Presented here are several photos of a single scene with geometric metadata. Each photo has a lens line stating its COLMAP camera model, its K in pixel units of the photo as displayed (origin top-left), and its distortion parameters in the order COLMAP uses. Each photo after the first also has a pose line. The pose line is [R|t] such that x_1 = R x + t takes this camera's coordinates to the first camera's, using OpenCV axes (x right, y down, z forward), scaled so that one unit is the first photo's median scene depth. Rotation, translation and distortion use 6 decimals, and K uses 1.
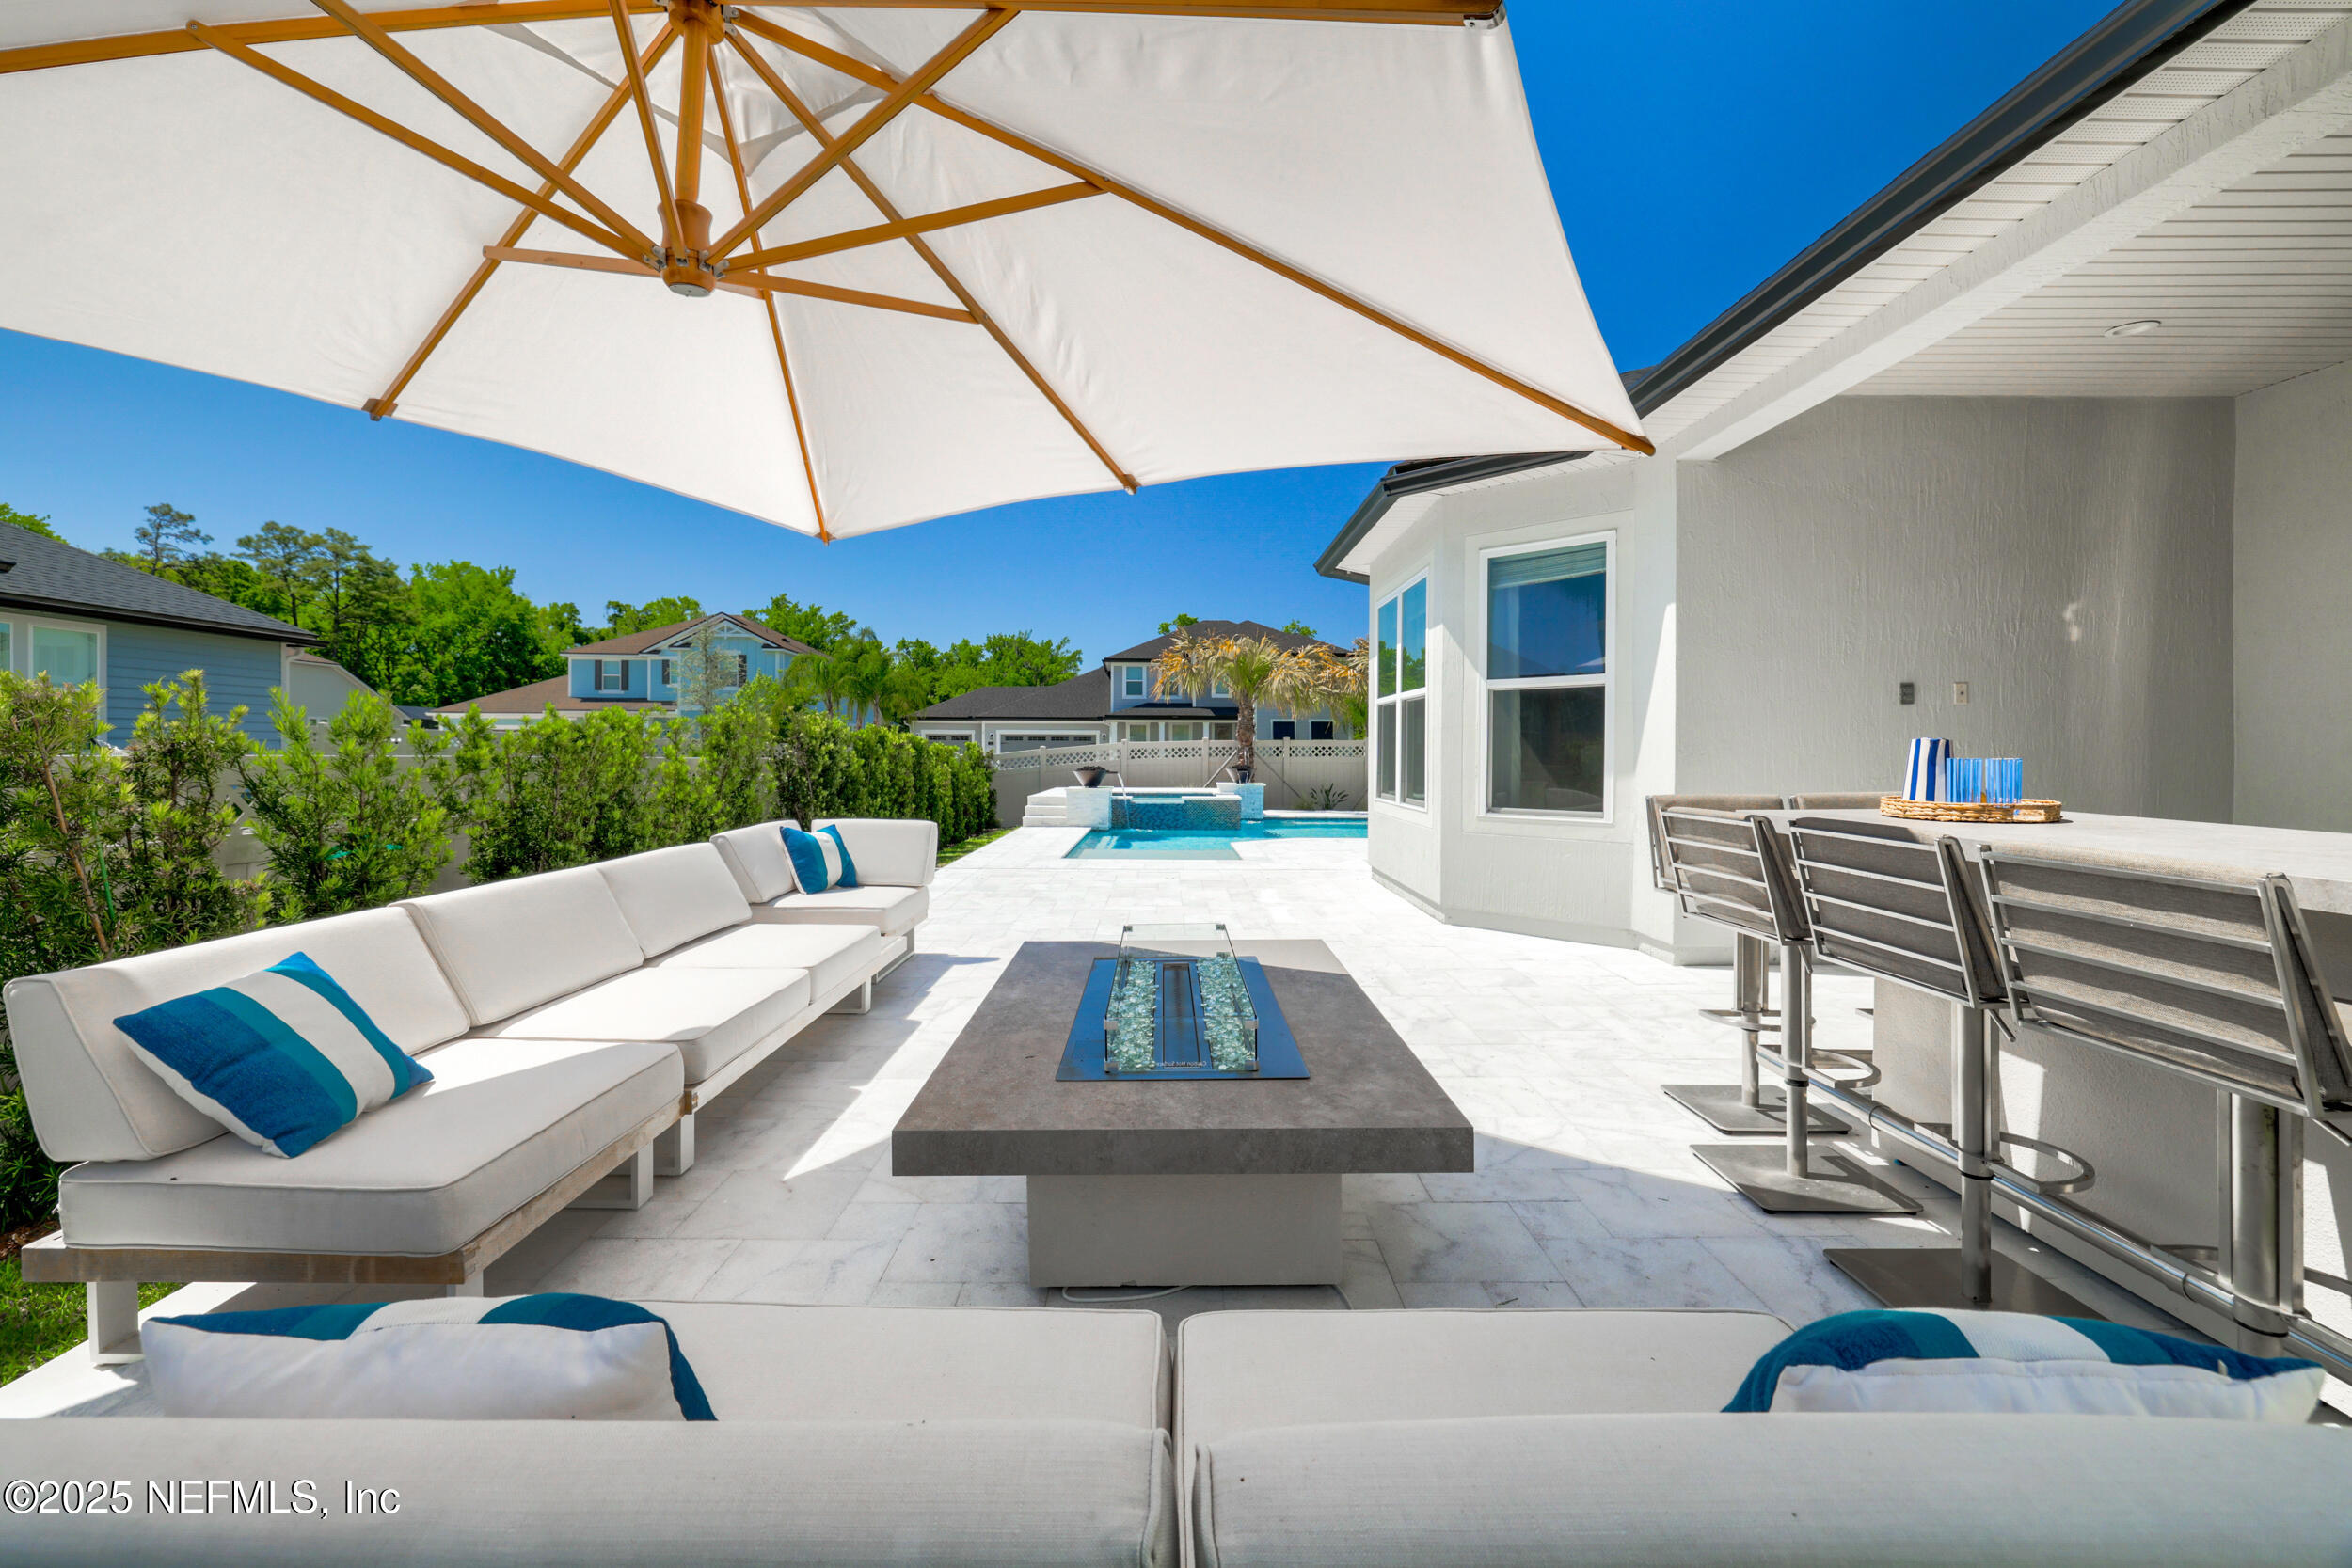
lens RADIAL K [[978.0, 0, 1151.3], [0, 978.0, 759.1], [0, 0, 1]] dist [-0.000980, -0.000511]
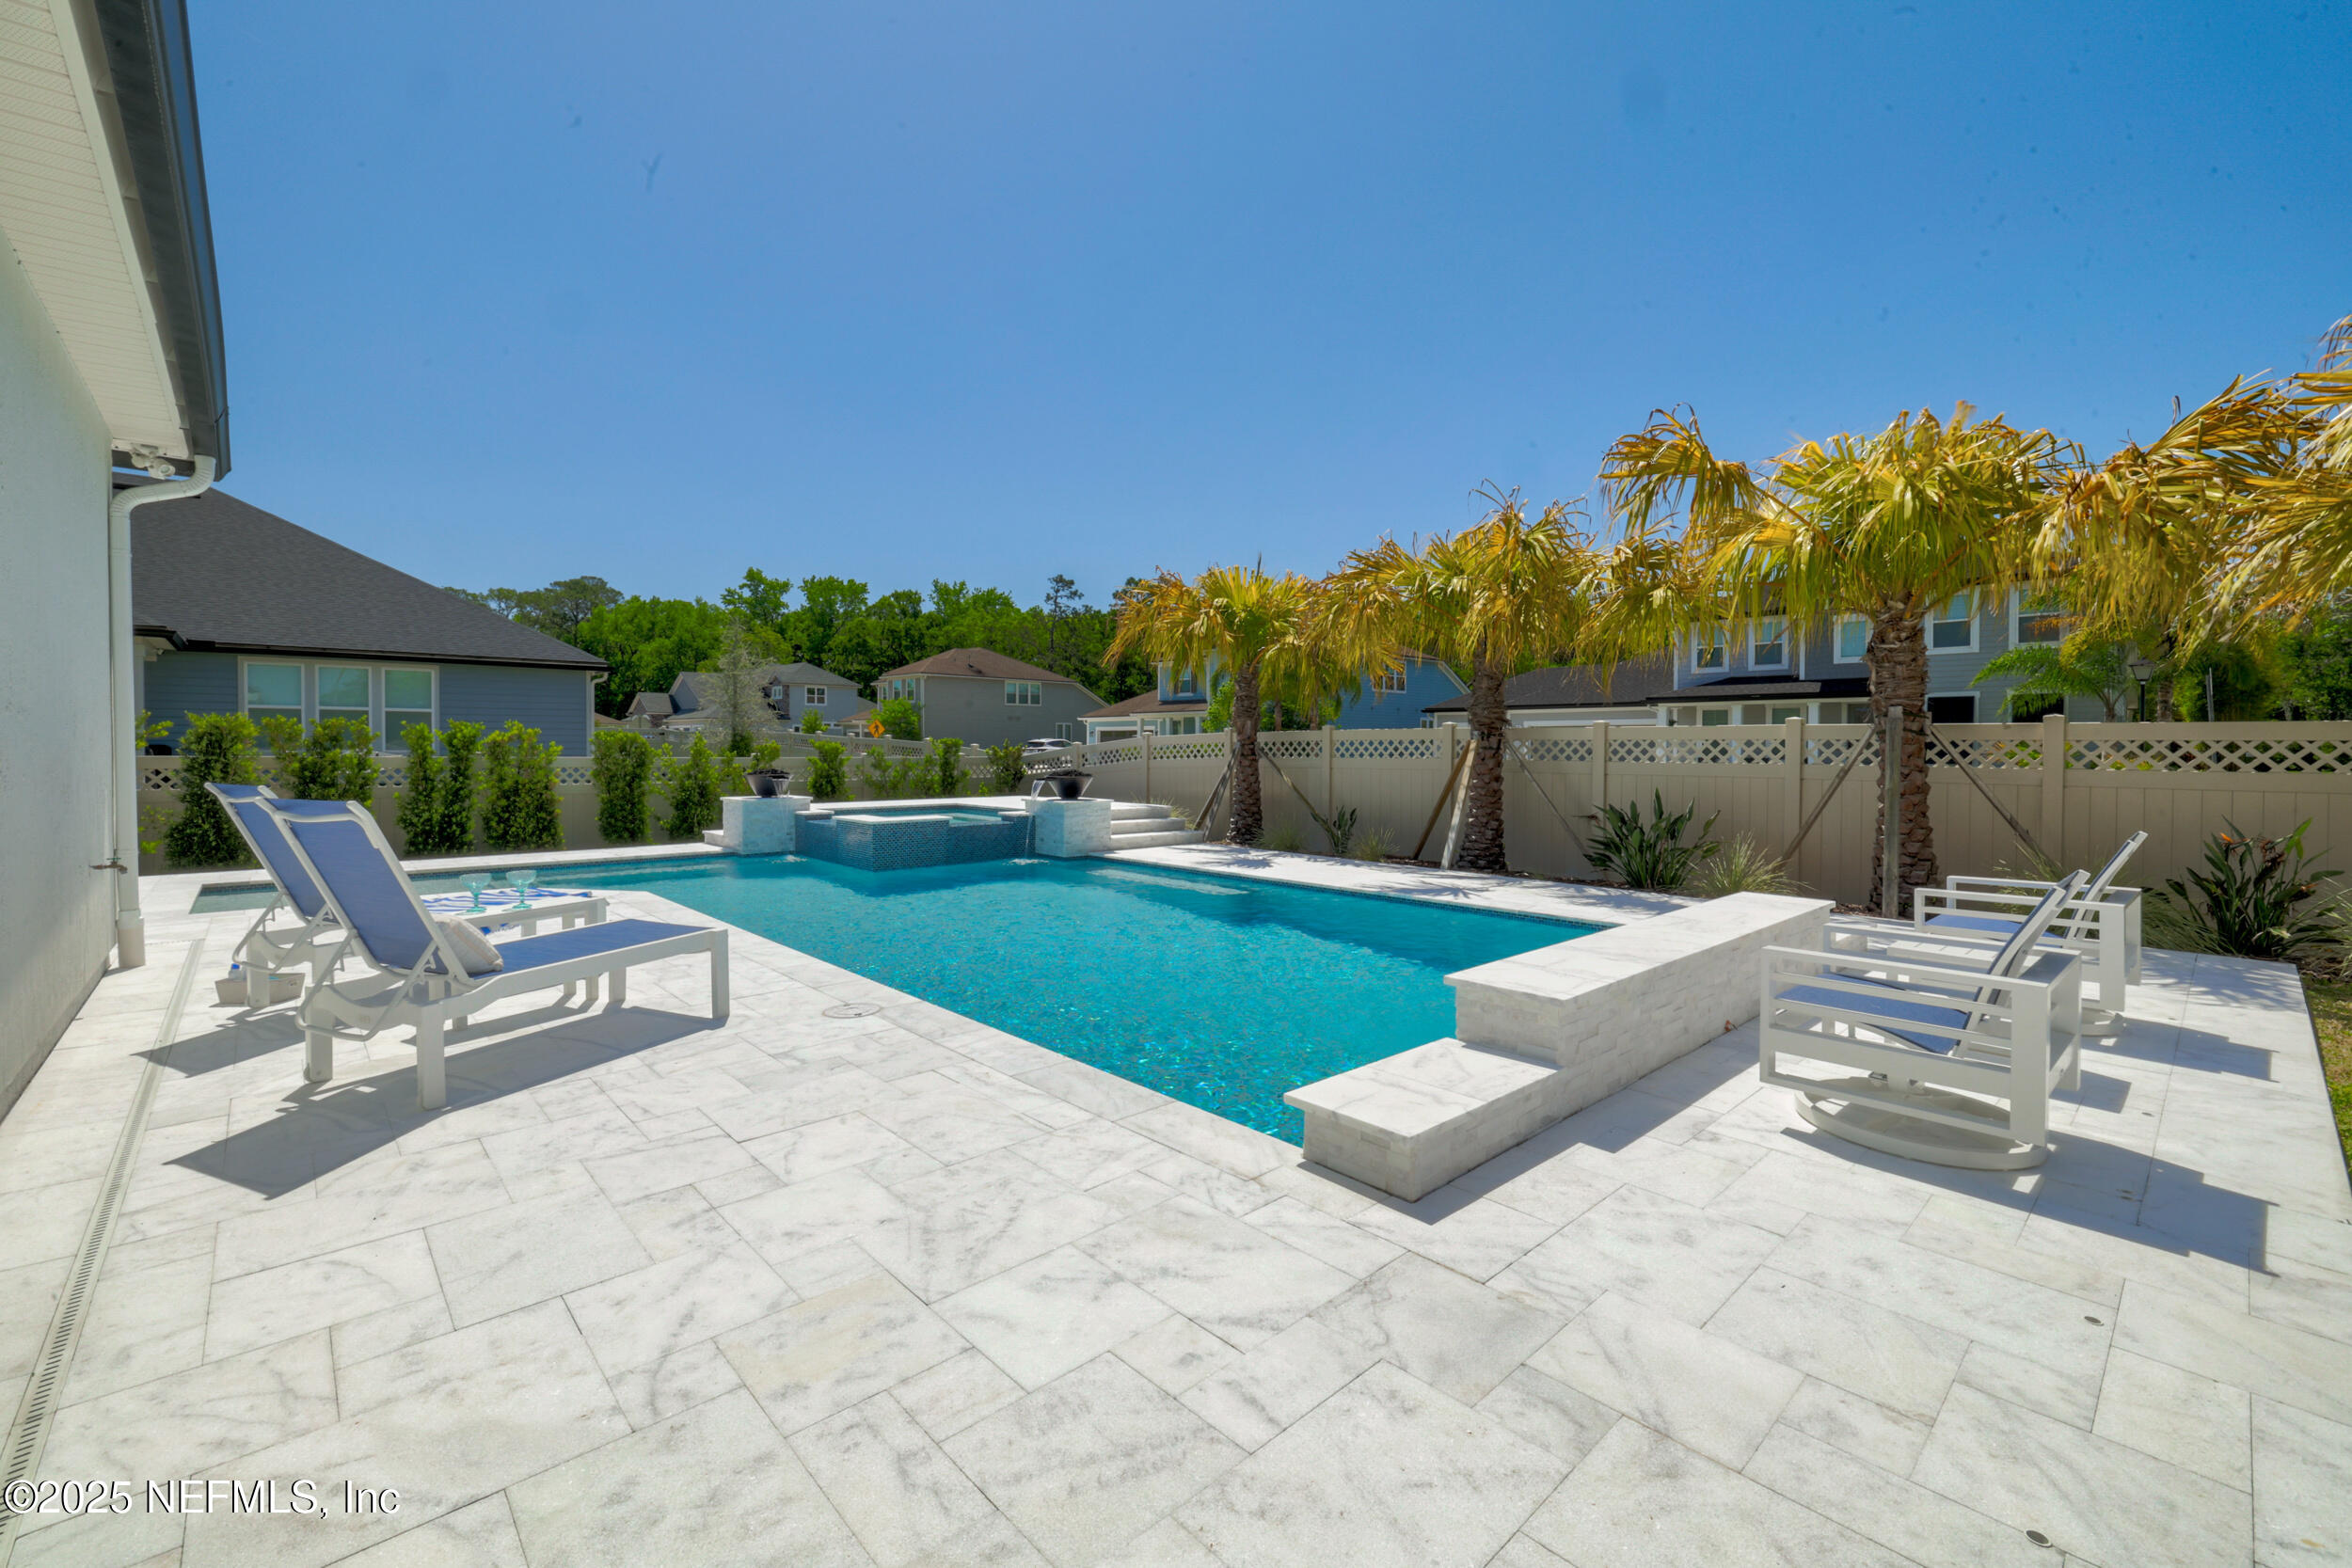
lens RADIAL K [[978.0, 0, 1153.4], [0, 978.0, 773.6], [0, 0, 1]] dist [-0.000980, -0.000511]
pose [[0.681521, 0.016808, -0.731606, 0.236957], [-0.002169, 0.999778, 0.020948, -0.002224], [0.731796, -0.012690, 0.681406, 0.219488]]
